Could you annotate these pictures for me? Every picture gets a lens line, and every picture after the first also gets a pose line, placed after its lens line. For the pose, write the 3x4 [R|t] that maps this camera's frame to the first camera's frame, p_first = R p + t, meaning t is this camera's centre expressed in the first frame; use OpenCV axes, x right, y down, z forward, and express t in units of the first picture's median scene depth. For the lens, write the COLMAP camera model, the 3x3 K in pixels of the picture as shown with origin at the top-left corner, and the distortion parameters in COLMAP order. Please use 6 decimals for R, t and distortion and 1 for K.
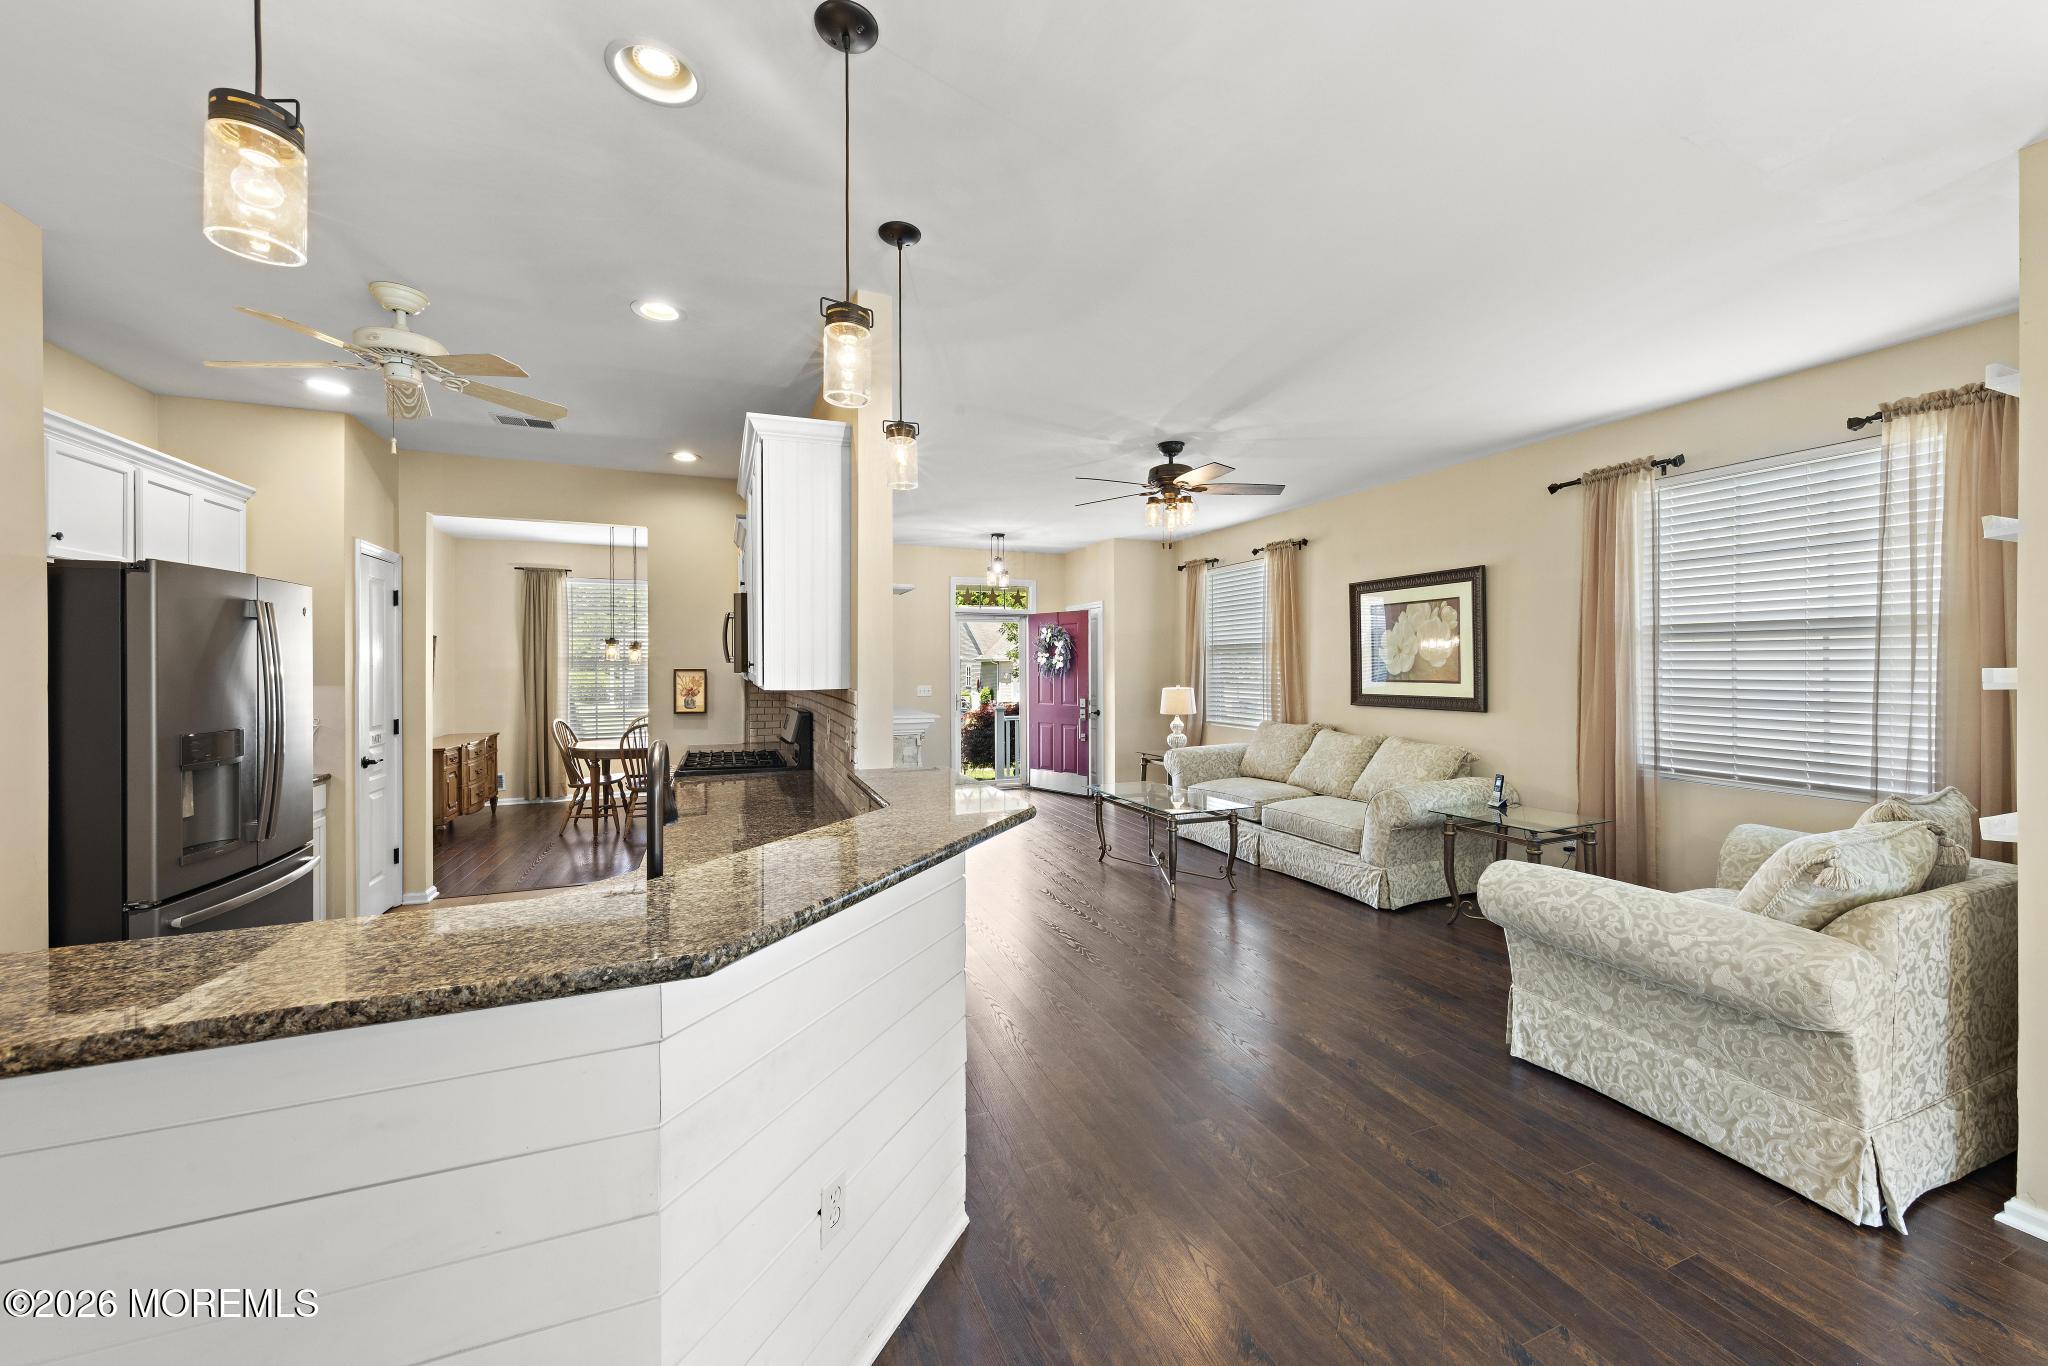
lens RADIAL K [[752.4, 0, 1032.7], [0, 752.4, 668.4], [0, 0, 1]] dist [0.005274, -0.001733]
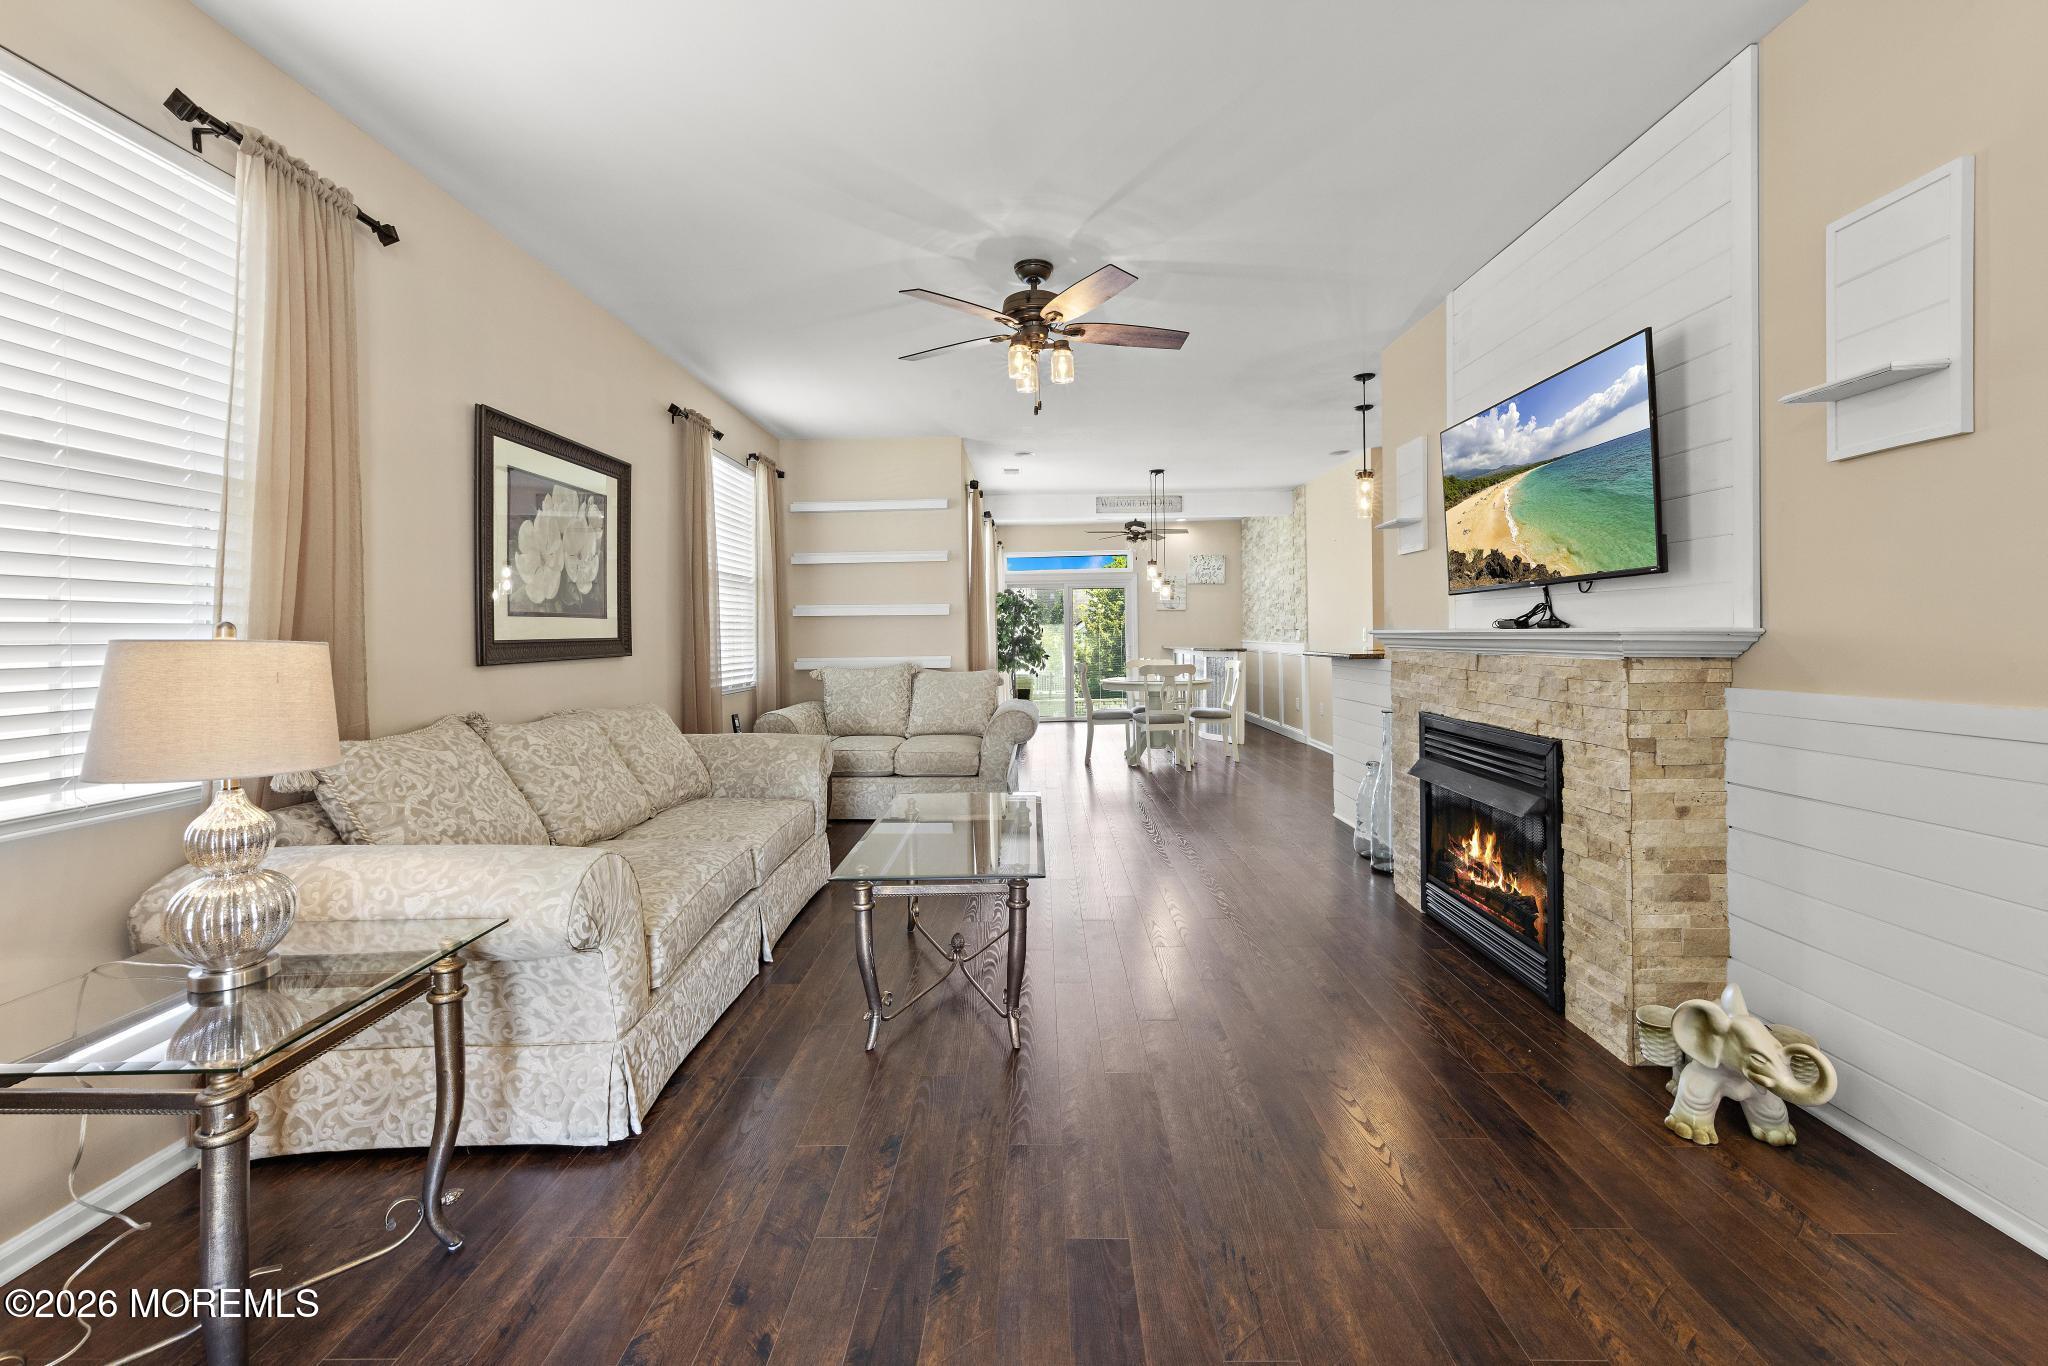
lens RADIAL K [[842.8, 0, 1032.5], [0, 842.8, 637.2], [0, 0, 1]] dist [0.008291, -0.001372]
pose [[-0.920211, 0.014571, 0.391152, -0.131388], [0.019359, 0.999778, 0.008300, 0.046657], [-0.390944, 0.015210, -0.920289, 1.905881]]
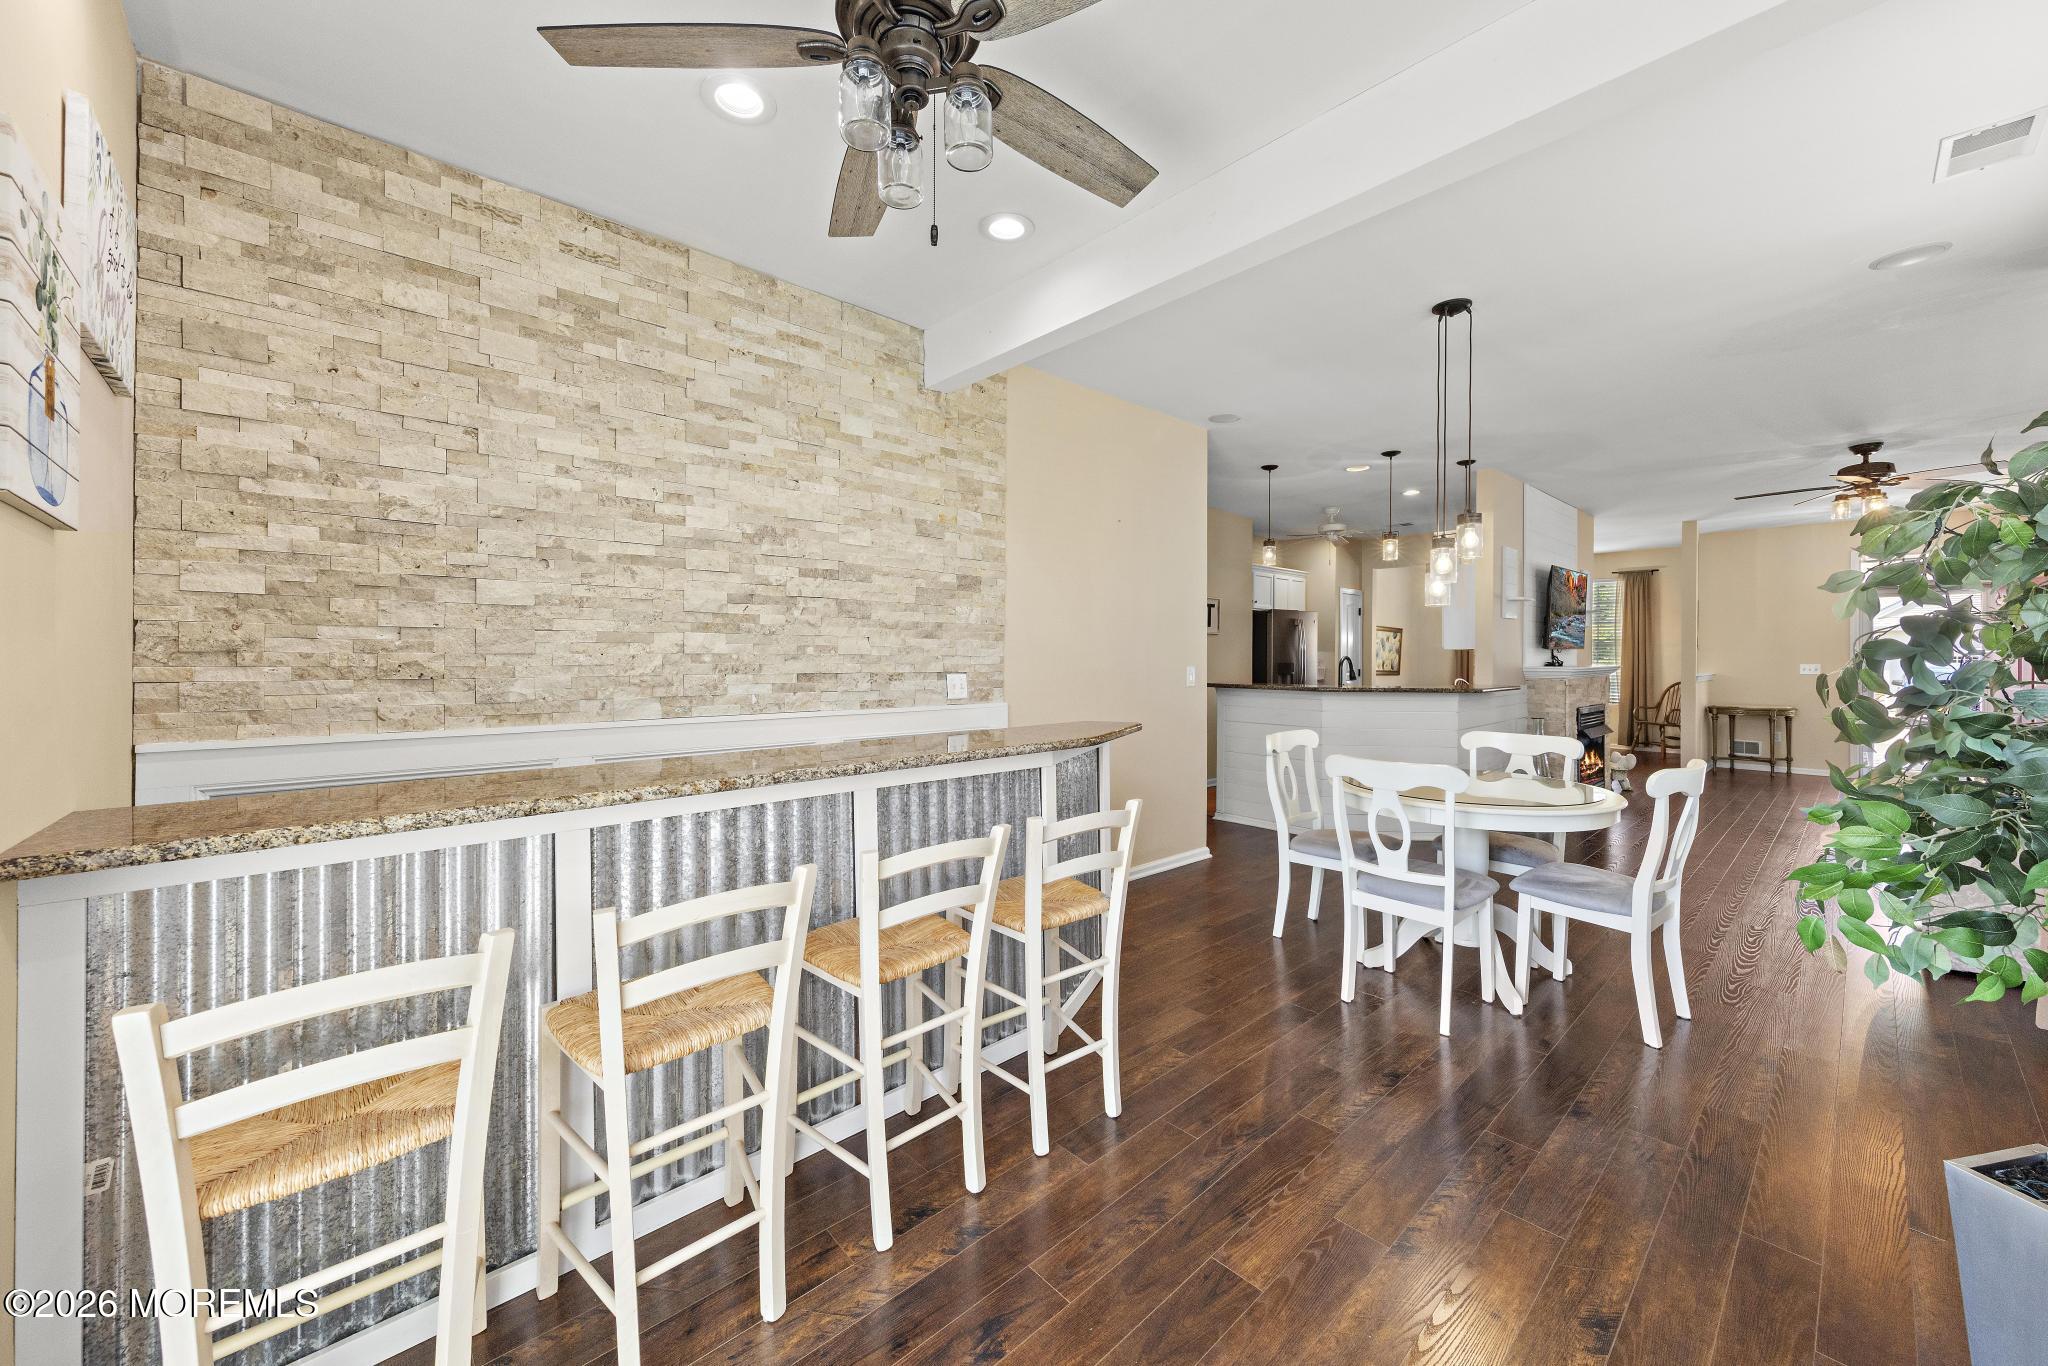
lens RADIAL K [[752.4, 0, 1030.4], [0, 752.4, 657.3], [0, 0, 1]] dist [0.005274, -0.001733]
pose [[0.333960, 0.007451, -0.942558, 0.931284], [-0.009092, 0.999948, 0.004684, 0.036900], [0.942543, 0.007005, 0.334010, -0.645043]]
